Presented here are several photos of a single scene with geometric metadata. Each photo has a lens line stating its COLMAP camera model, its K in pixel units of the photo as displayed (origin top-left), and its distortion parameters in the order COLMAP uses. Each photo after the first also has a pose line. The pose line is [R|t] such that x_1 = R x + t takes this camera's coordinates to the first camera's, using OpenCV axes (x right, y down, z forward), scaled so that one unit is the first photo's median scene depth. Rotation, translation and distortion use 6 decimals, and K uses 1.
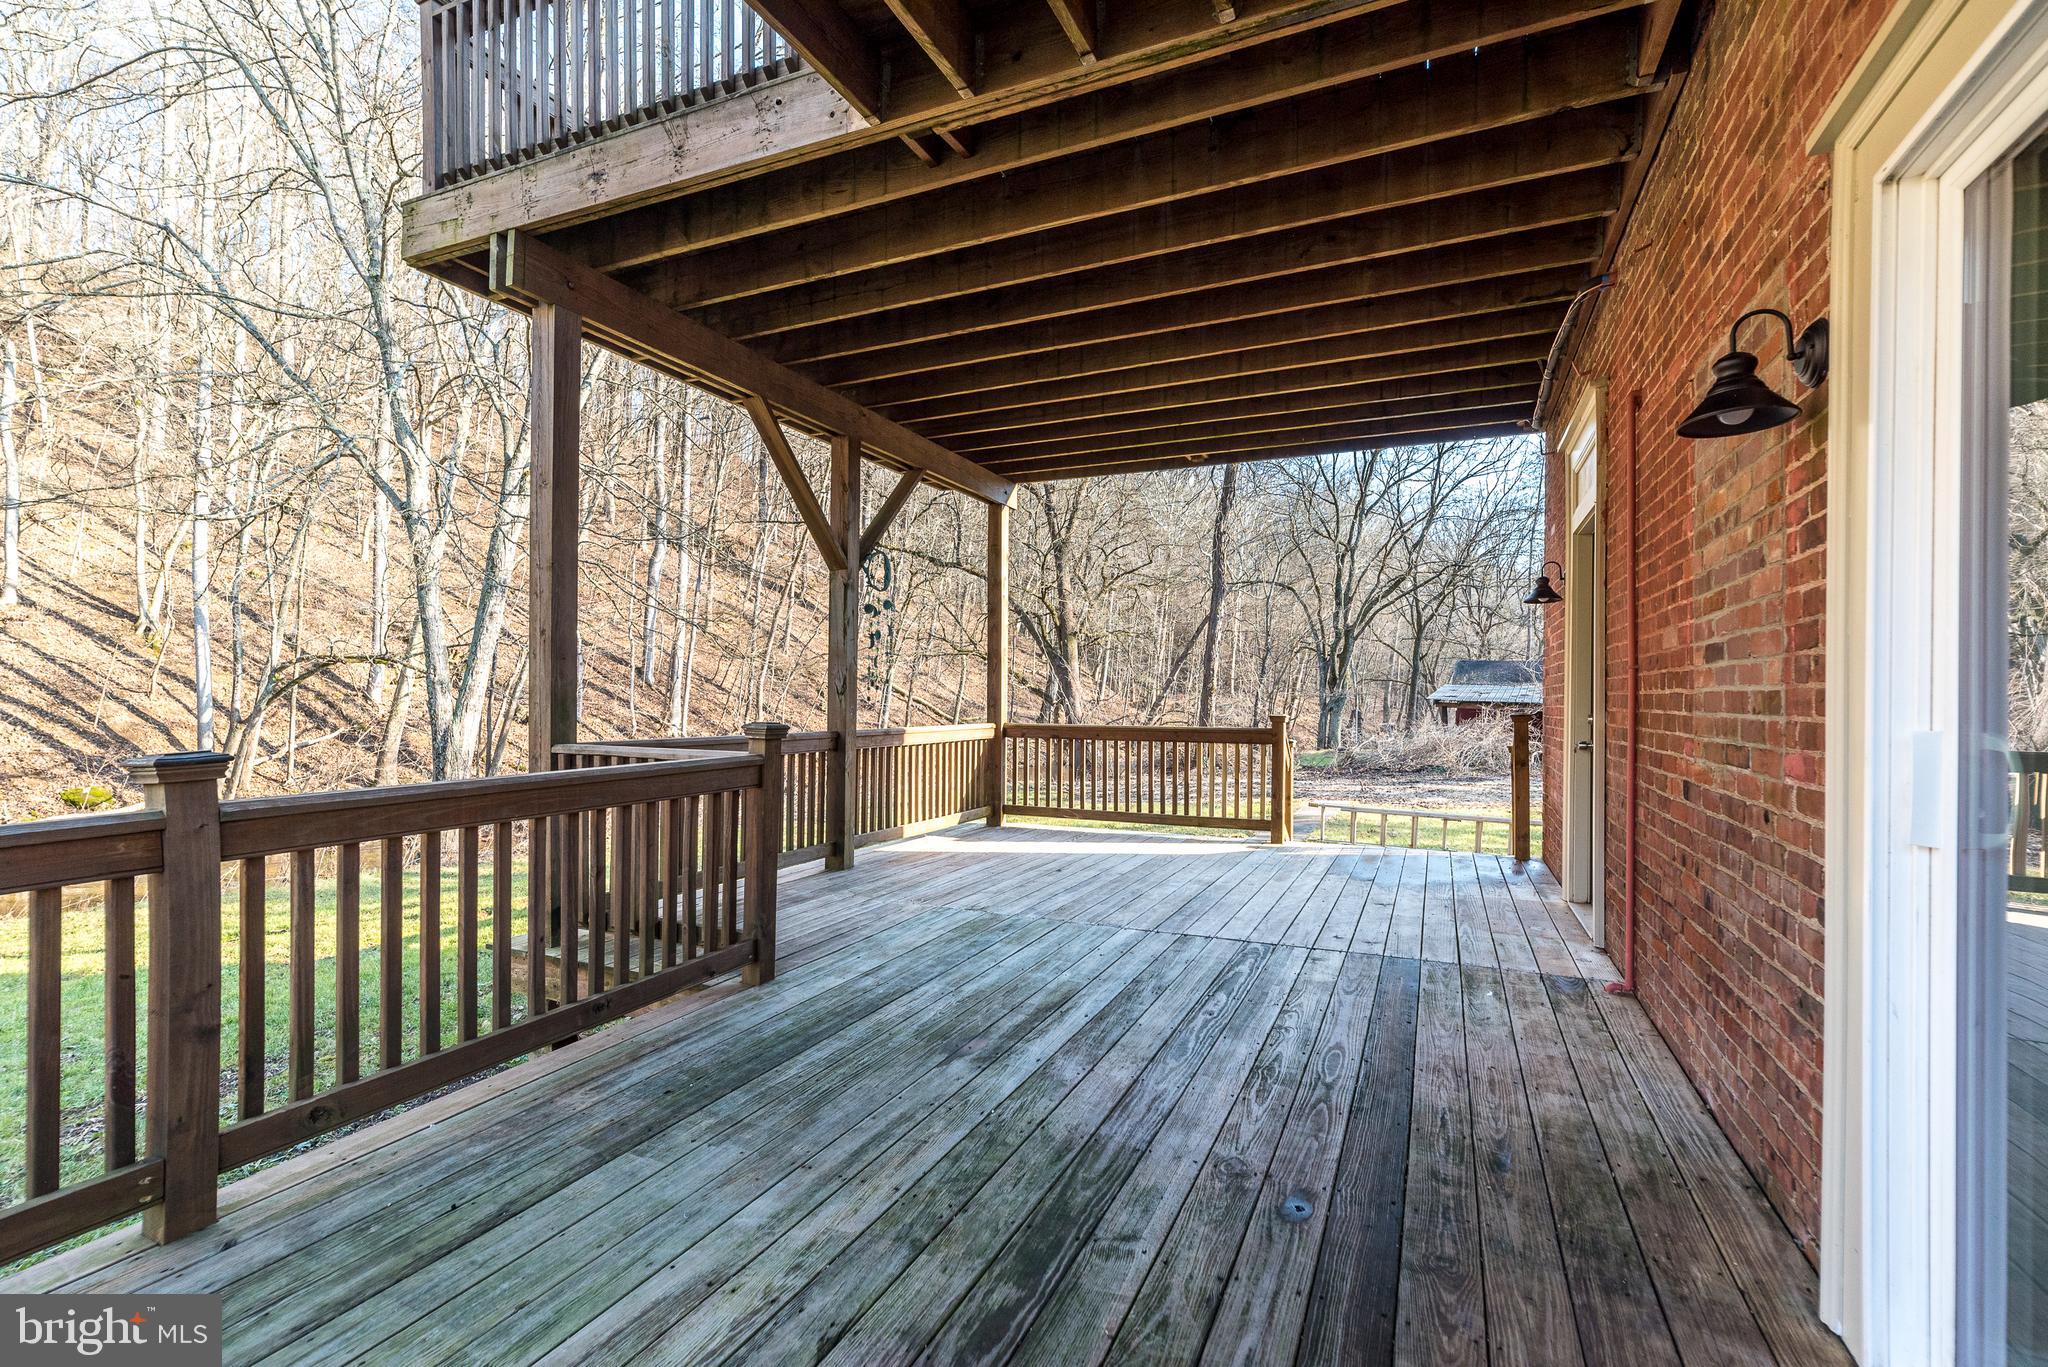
lens RADIAL K [[885.5, 0, 1026.7], [0, 885.5, 695.5], [0, 0, 1]] dist [0.002717, 0.000416]
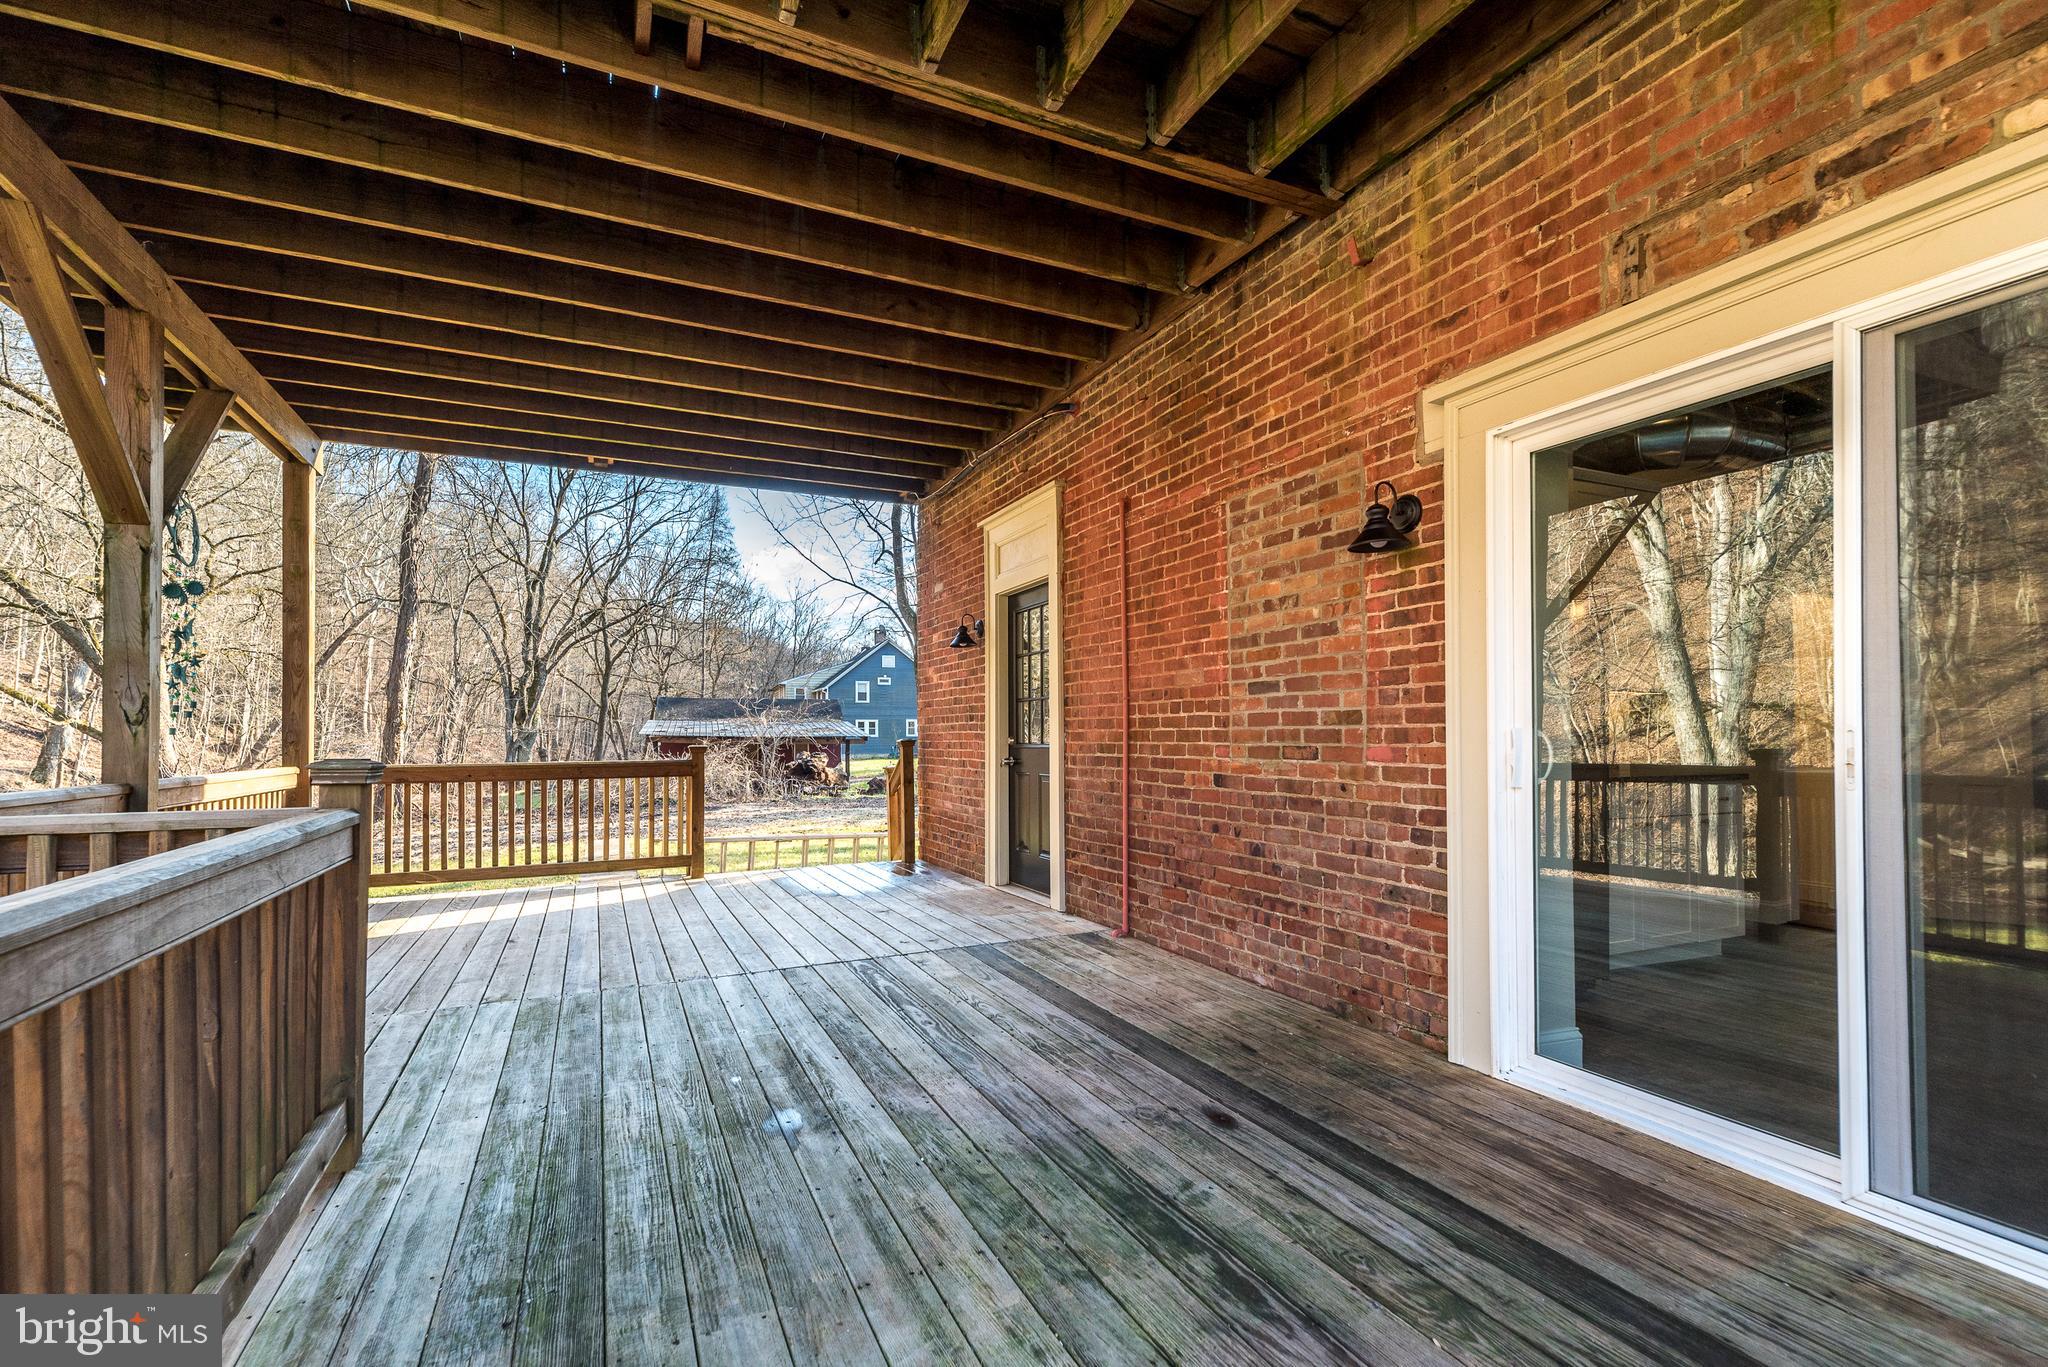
lens RADIAL K [[897.8, 0, 978.4], [0, 897.8, 729.9], [0, 0, 1]] dist [0.004820, 0.000557]
pose [[0.668130, -0.006821, 0.744013, -0.489169], [0.009022, 0.999959, 0.001066, 0.012959], [-0.743990, 0.006001, 0.668164, 0.226871]]
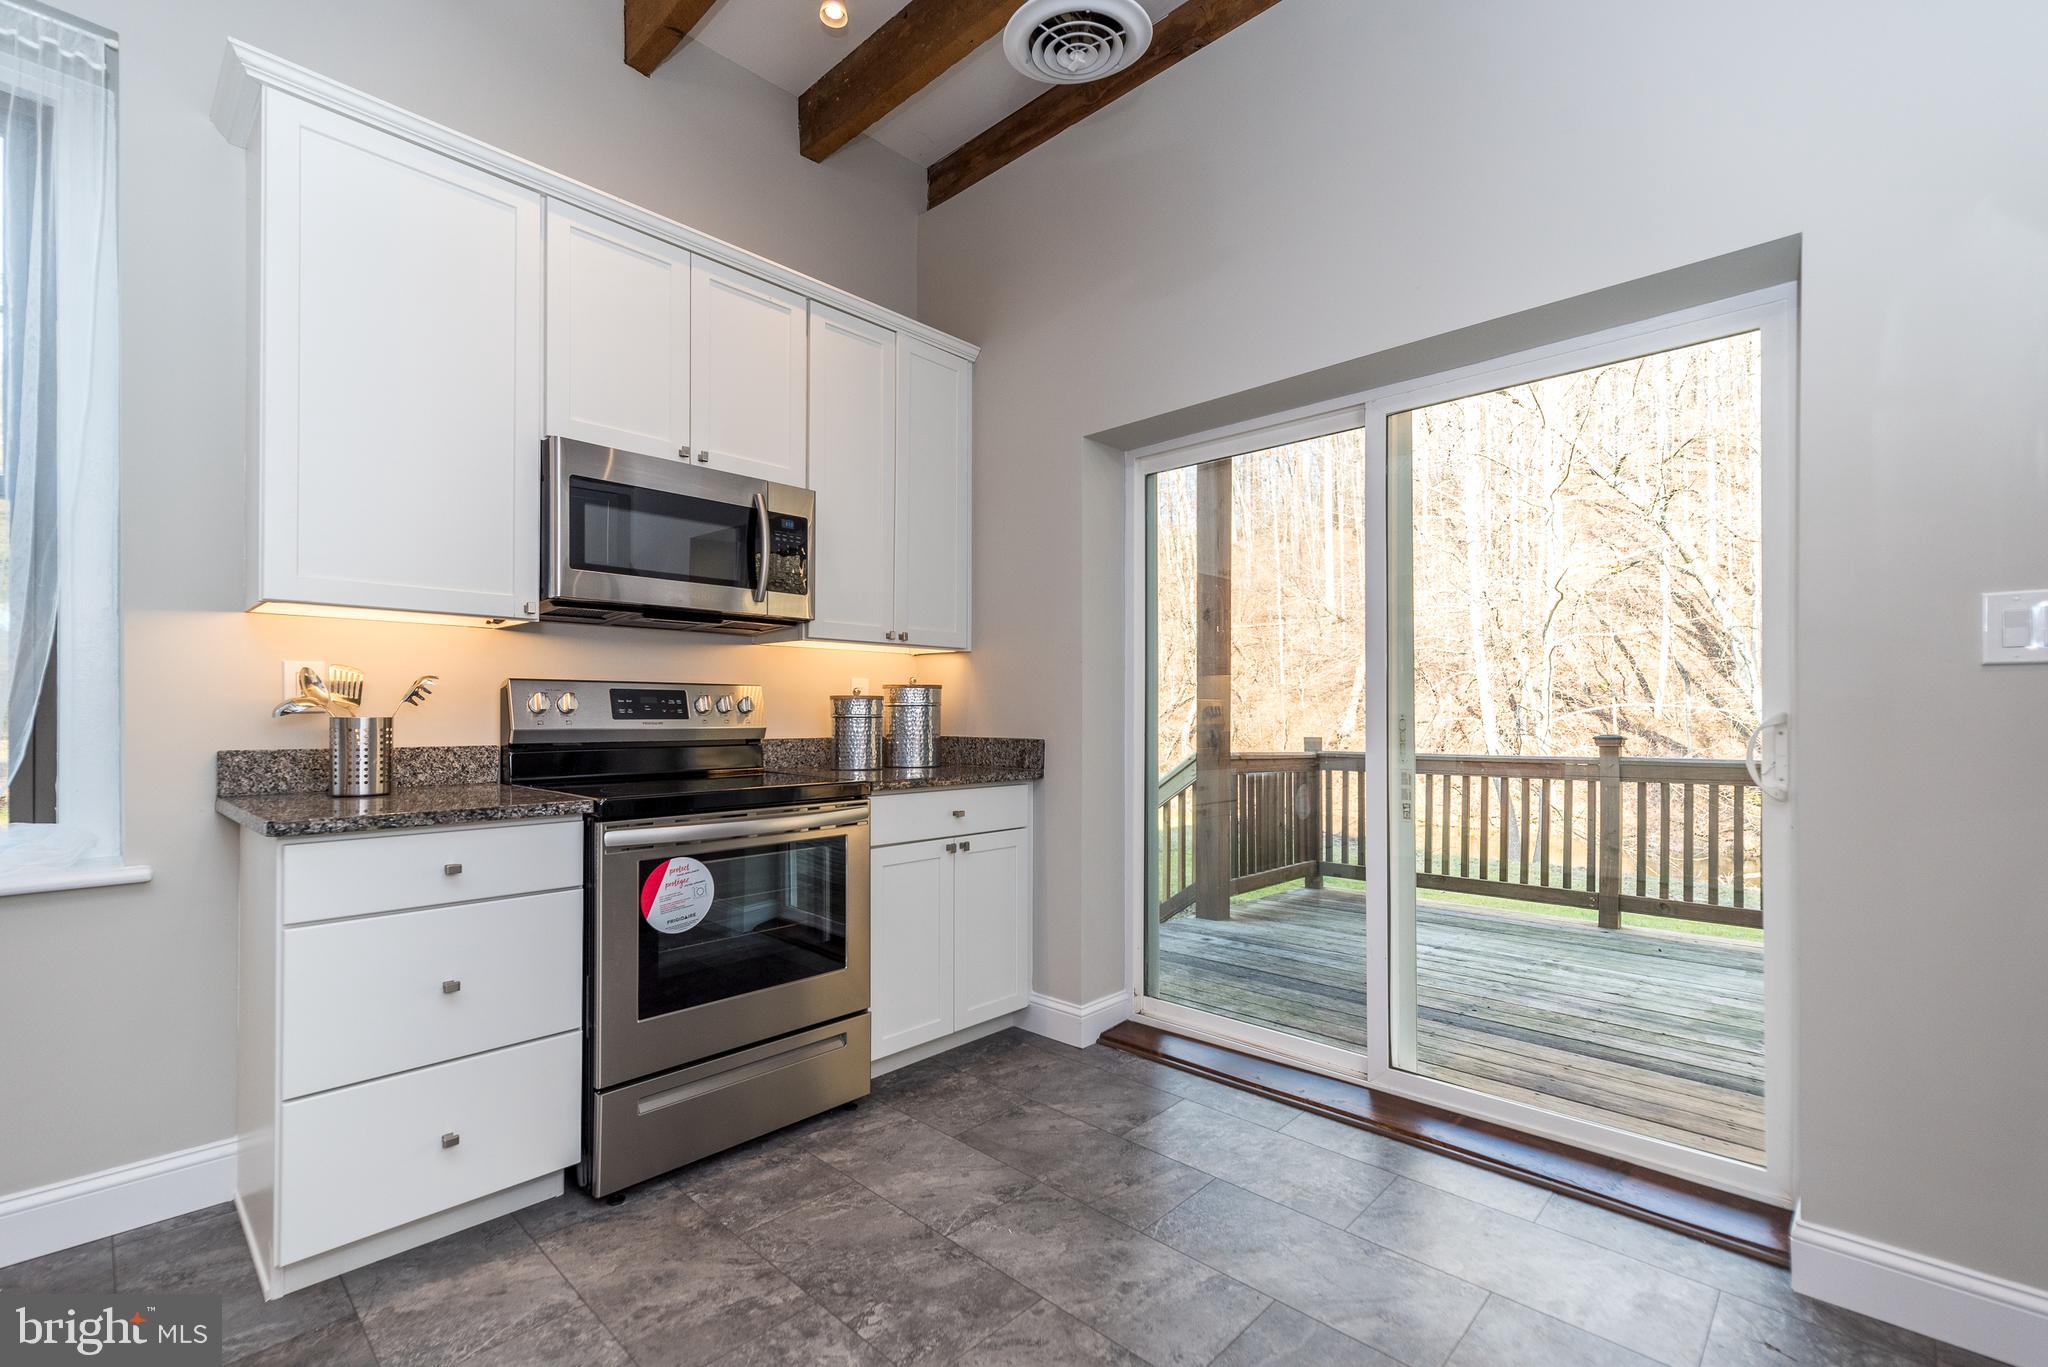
lens RADIAL K [[885.5, 0, 1026.7], [0, 885.5, 695.5], [0, 0, 1]] dist [0.002717, 0.000416]
pose [[-0.313951, -0.028726, -0.949004, 1.089855], [-0.006638, 0.999584, -0.028061, 0.018565], [0.949416, -0.002510, -0.314011, 0.126744]]
